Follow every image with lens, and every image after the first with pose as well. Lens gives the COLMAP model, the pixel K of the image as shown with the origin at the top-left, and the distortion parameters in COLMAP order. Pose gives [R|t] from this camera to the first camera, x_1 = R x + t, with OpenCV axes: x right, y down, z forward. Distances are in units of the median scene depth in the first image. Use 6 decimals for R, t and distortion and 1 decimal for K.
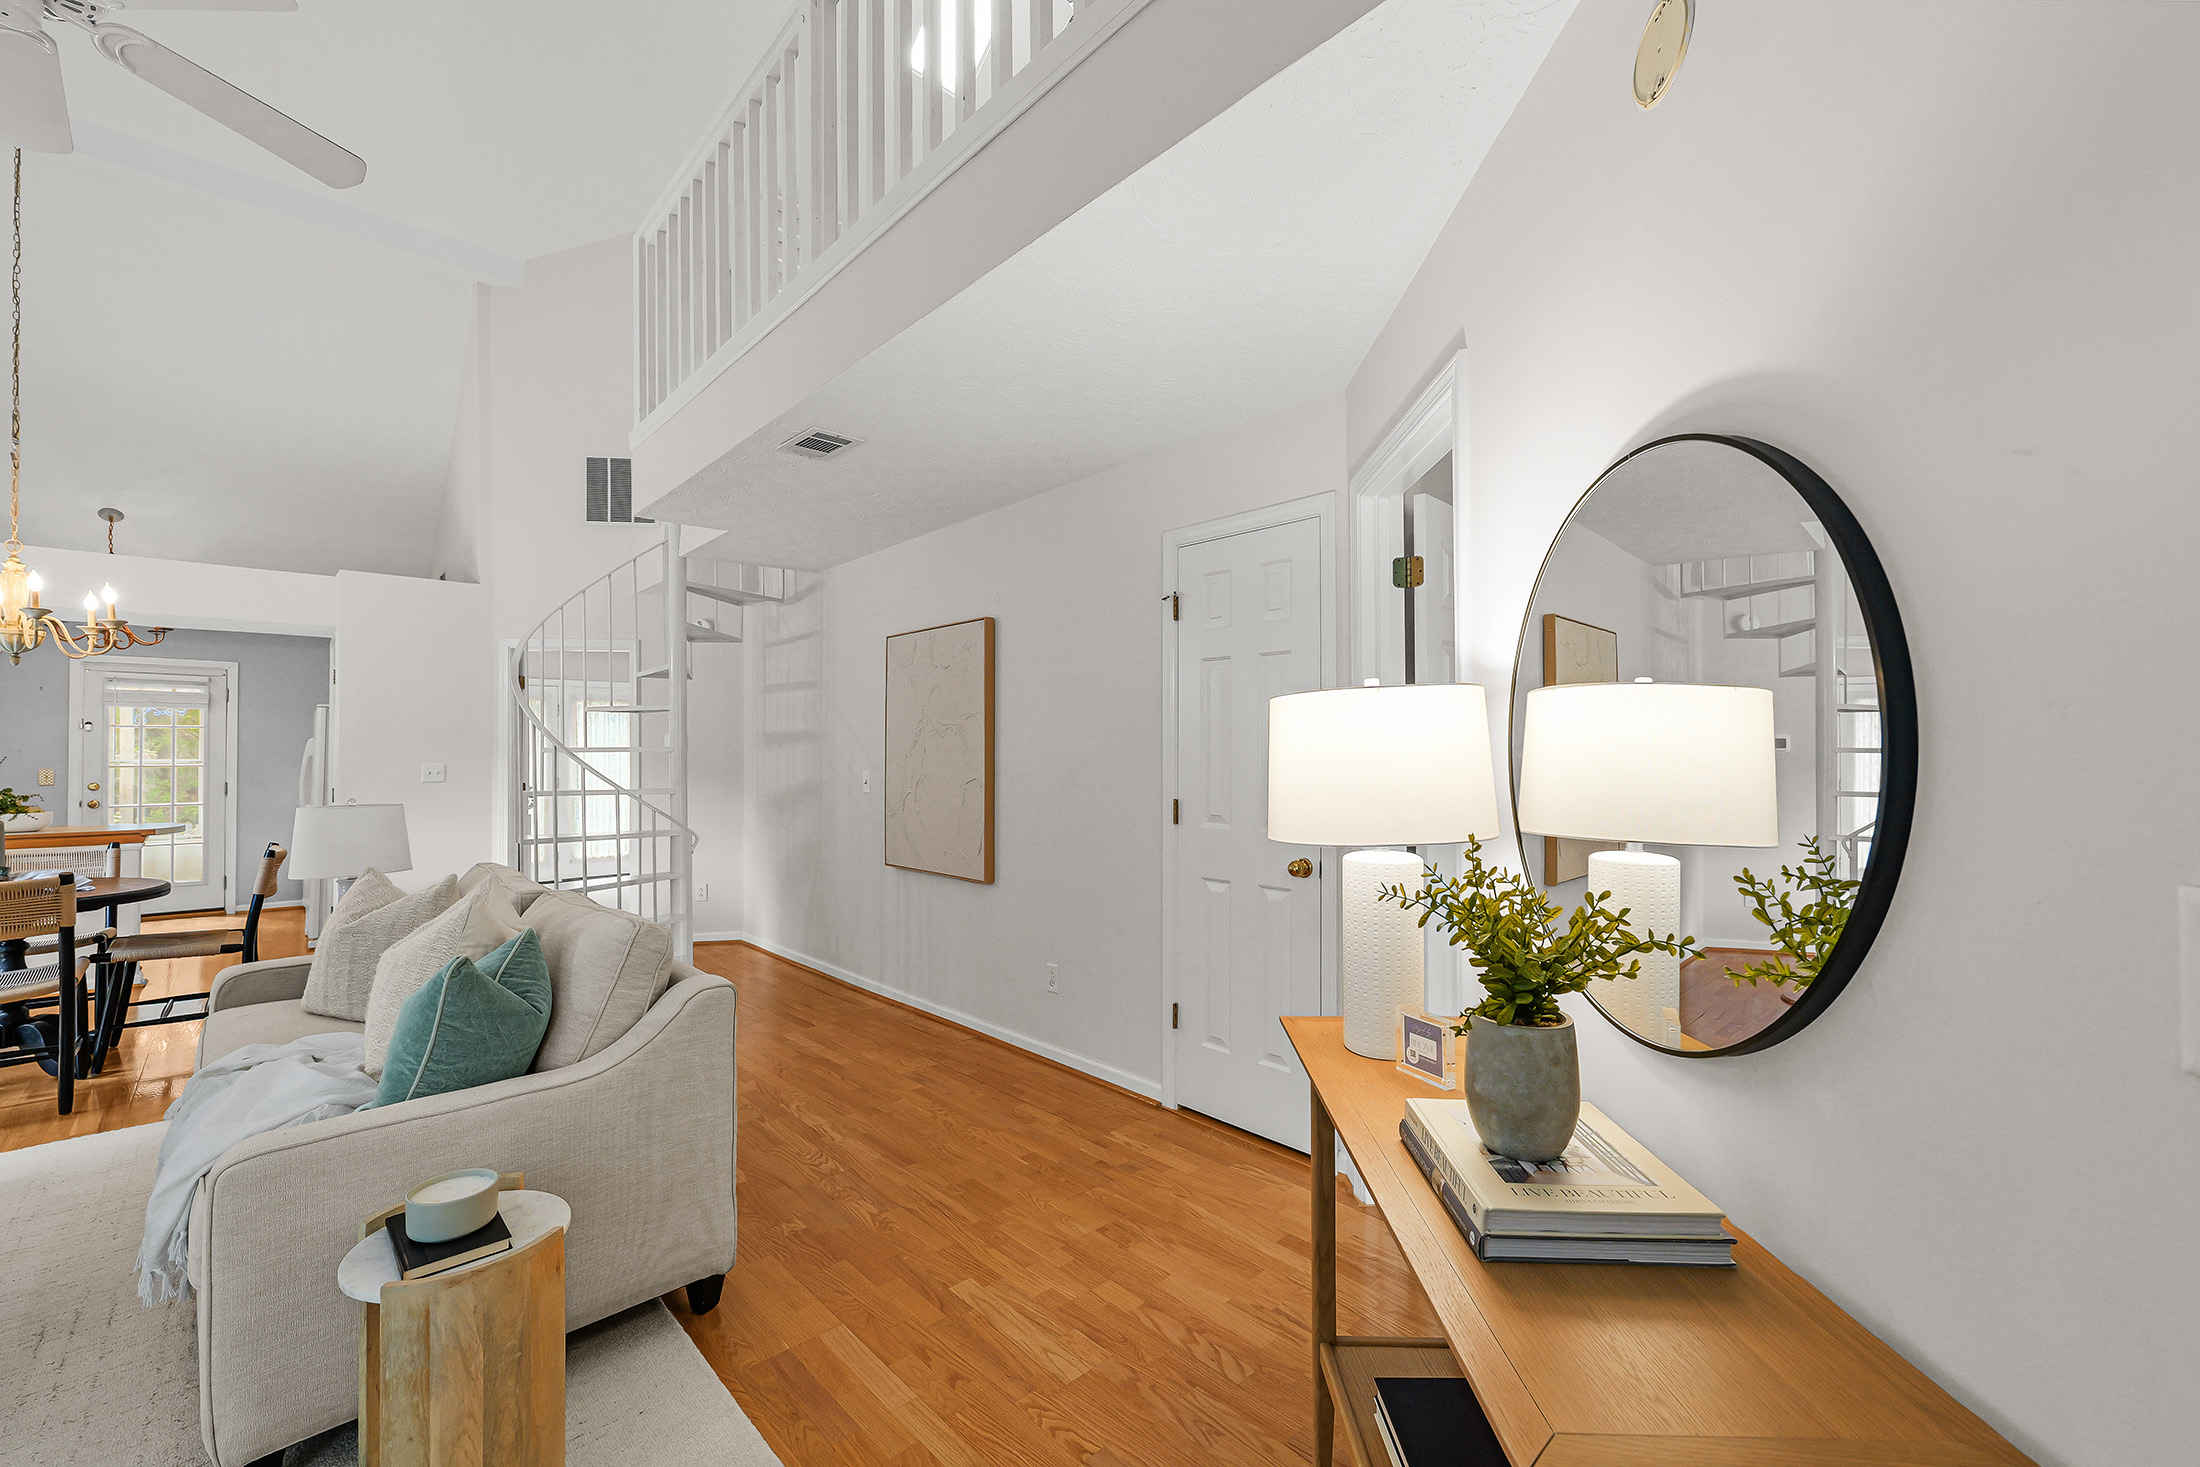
lens RADIAL K [[902.9, 0, 1100.0], [0, 902.9, 733.5], [0, 0, 1]] dist [0.000995, 0.000304]
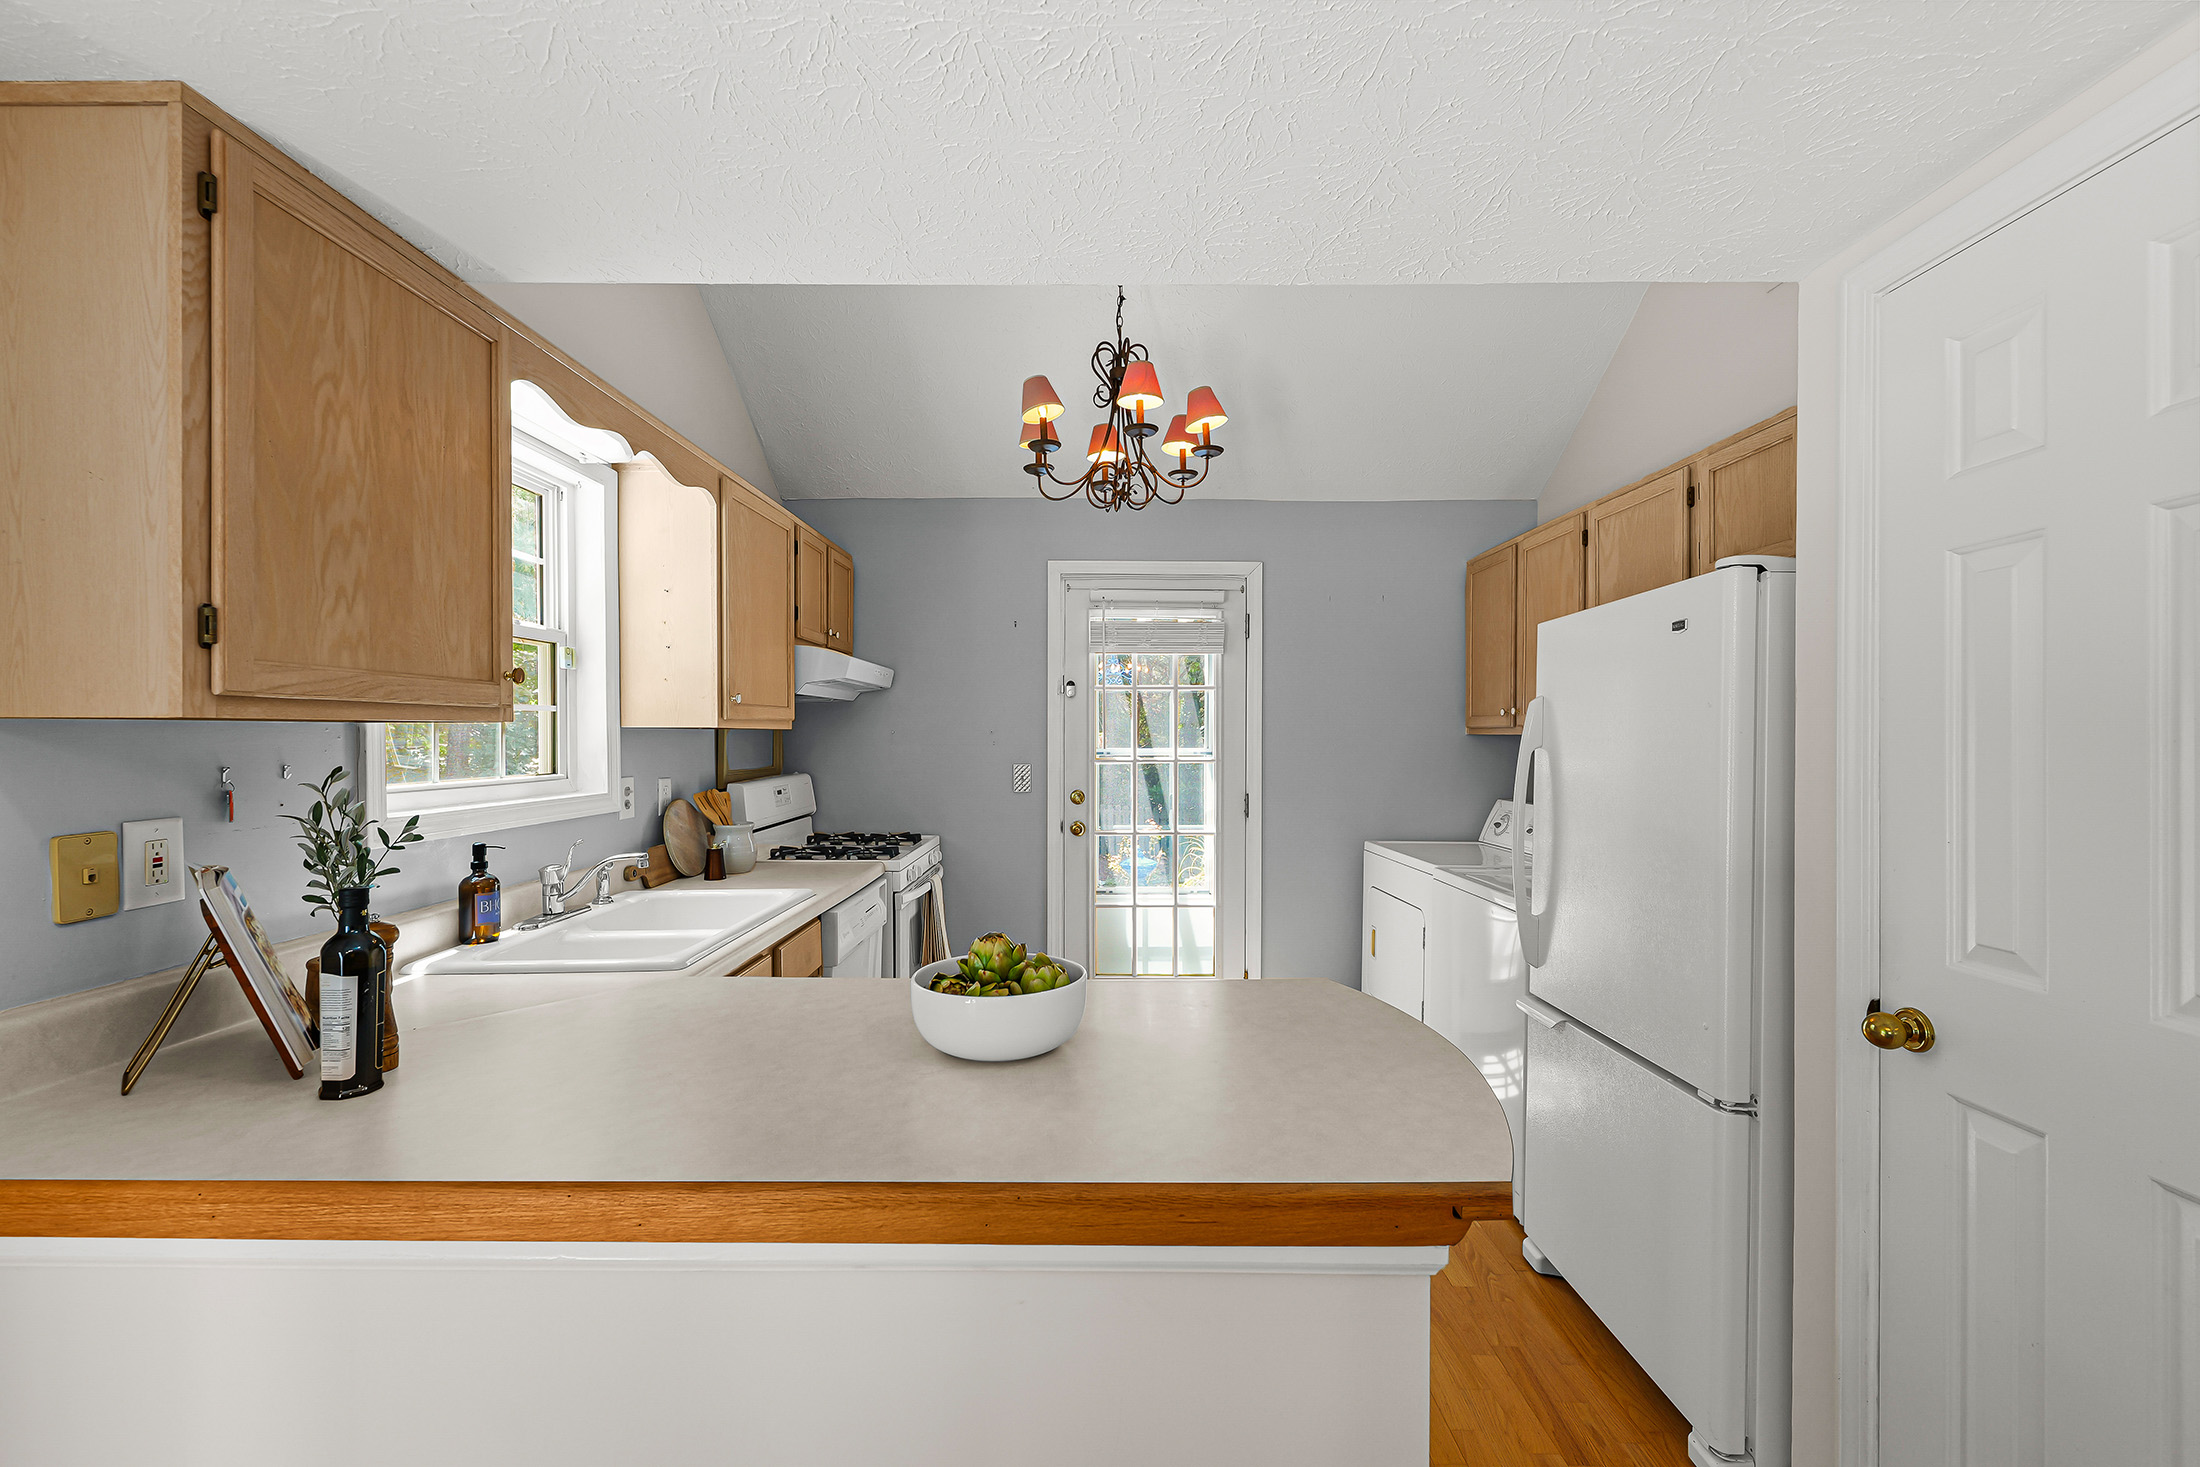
lens RADIAL K [[902.9, 0, 1100.0], [0, 902.9, 733.5], [0, 0, 1]] dist [0.000995, 0.000304]
pose [[0.730836, 0.004668, -0.682537, -0.902137], [0.011407, 0.999753, 0.019051, 0.011432], [0.682458, -0.021708, 0.730602, 0.753072]]
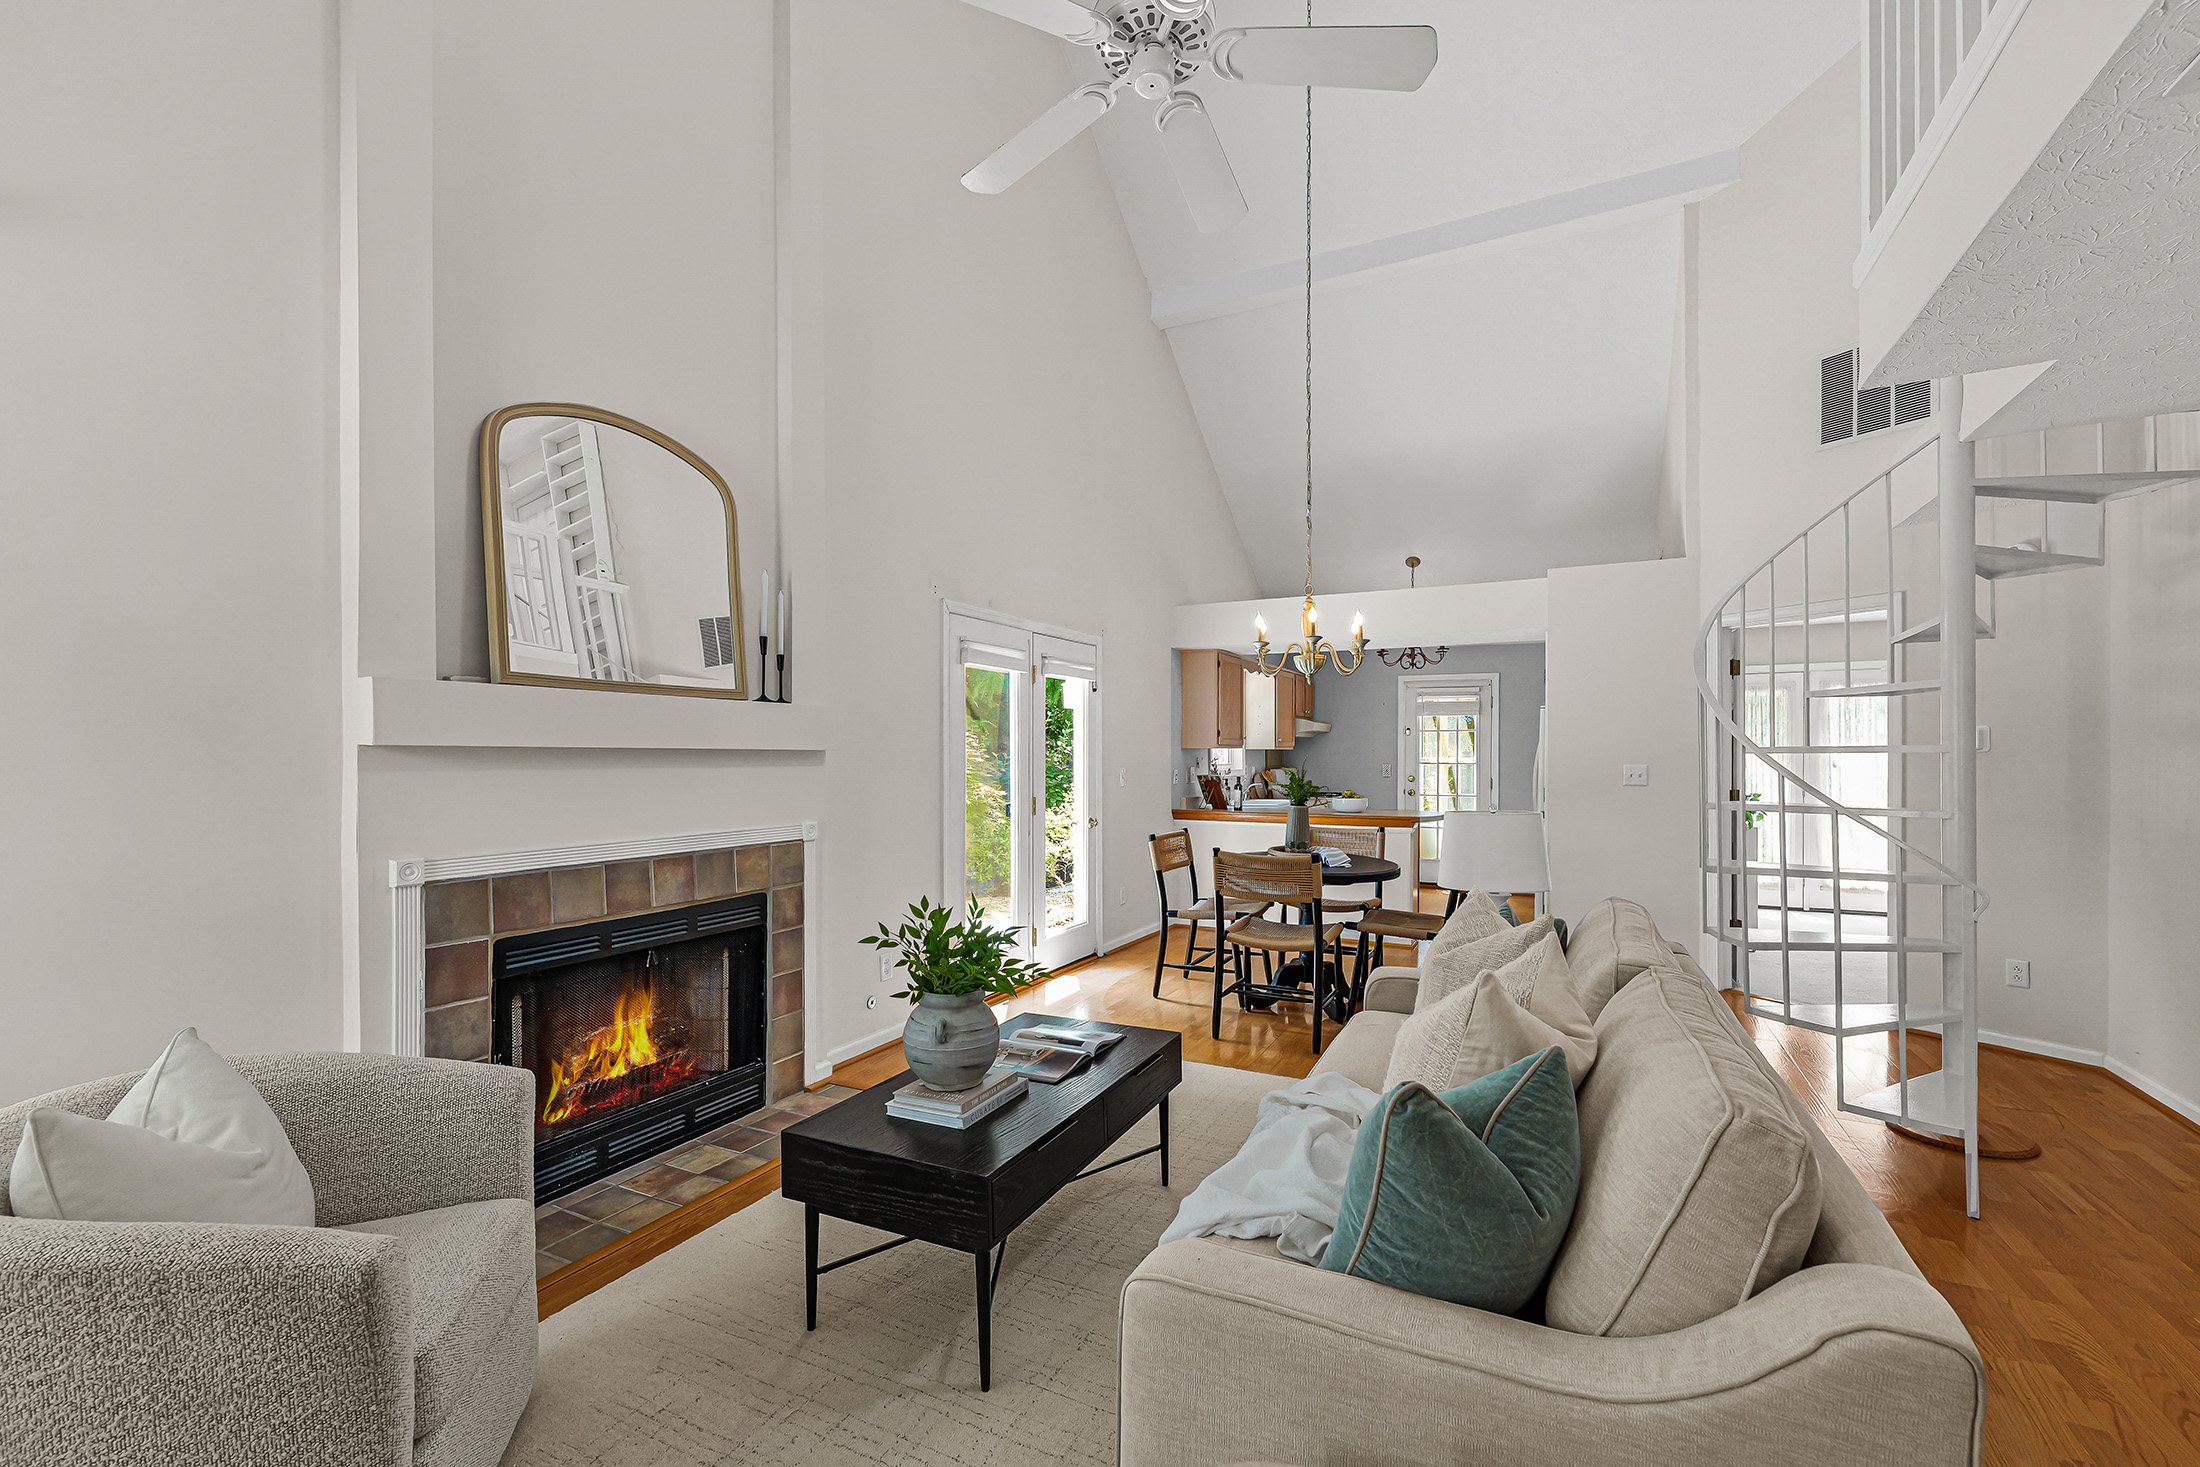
lens RADIAL K [[916.3, 0, 1098.9], [0, 916.3, 756.9], [0, 0, 1]] dist [0.002060, -0.000135]
pose [[0.339390, 0.006590, -0.940623, -0.058002], [0.018207, 0.999742, 0.013573, 0.003075], [0.940470, -0.021733, 0.339182, 0.185010]]
